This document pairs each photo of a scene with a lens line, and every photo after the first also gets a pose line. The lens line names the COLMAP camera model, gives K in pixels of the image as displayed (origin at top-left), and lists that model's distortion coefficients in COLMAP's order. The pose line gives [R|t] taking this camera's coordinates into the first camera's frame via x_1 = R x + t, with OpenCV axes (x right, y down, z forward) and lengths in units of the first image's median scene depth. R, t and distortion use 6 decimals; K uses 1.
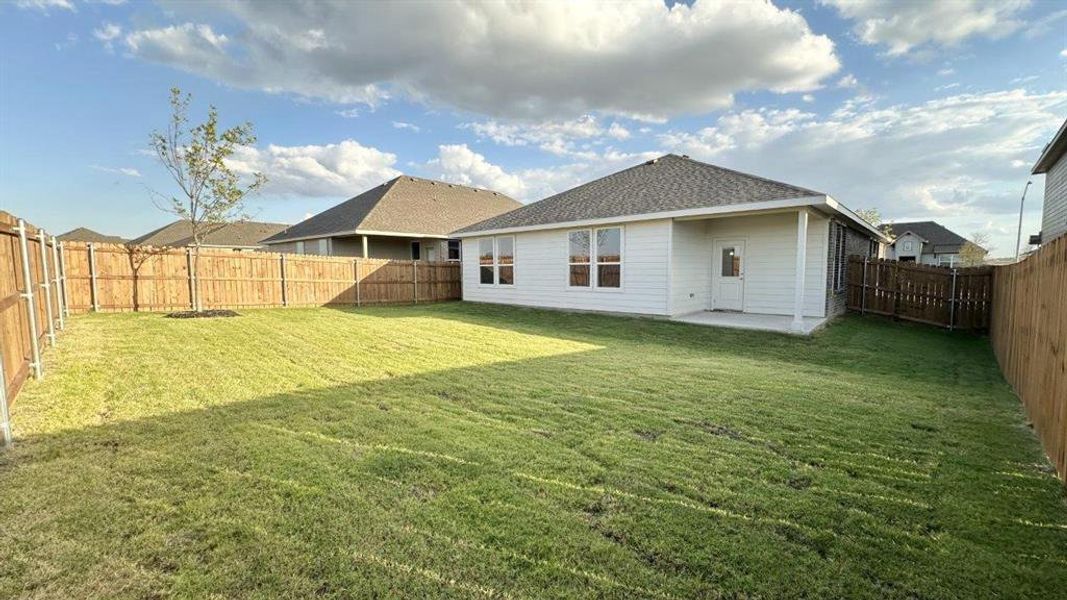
lens RADIAL K [[454.4, 0, 537.9], [0, 454.4, 307.3], [0, 0, 1]] dist [-0.000255, 0.000096]
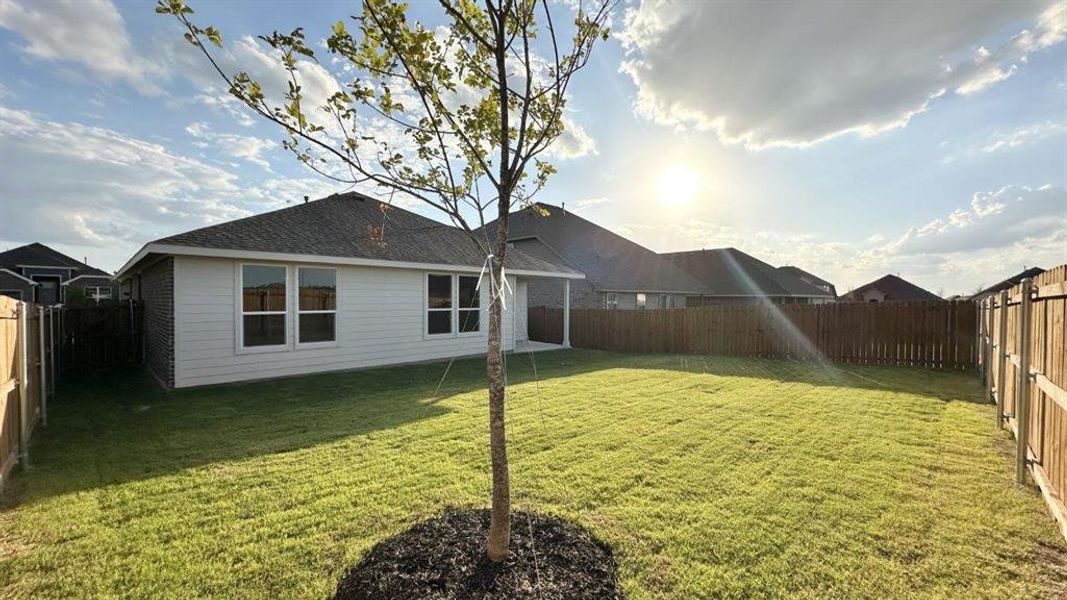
lens RADIAL K [[454.4, 0, 537.9], [0, 454.4, 307.3], [0, 0, 1]] dist [-0.000255, 0.000096]
pose [[-0.027505, -0.010232, 0.999569, -0.110904], [0.077620, 0.996907, 0.012341, -0.012588], [-0.996604, 0.077926, -0.026626, 0.107082]]
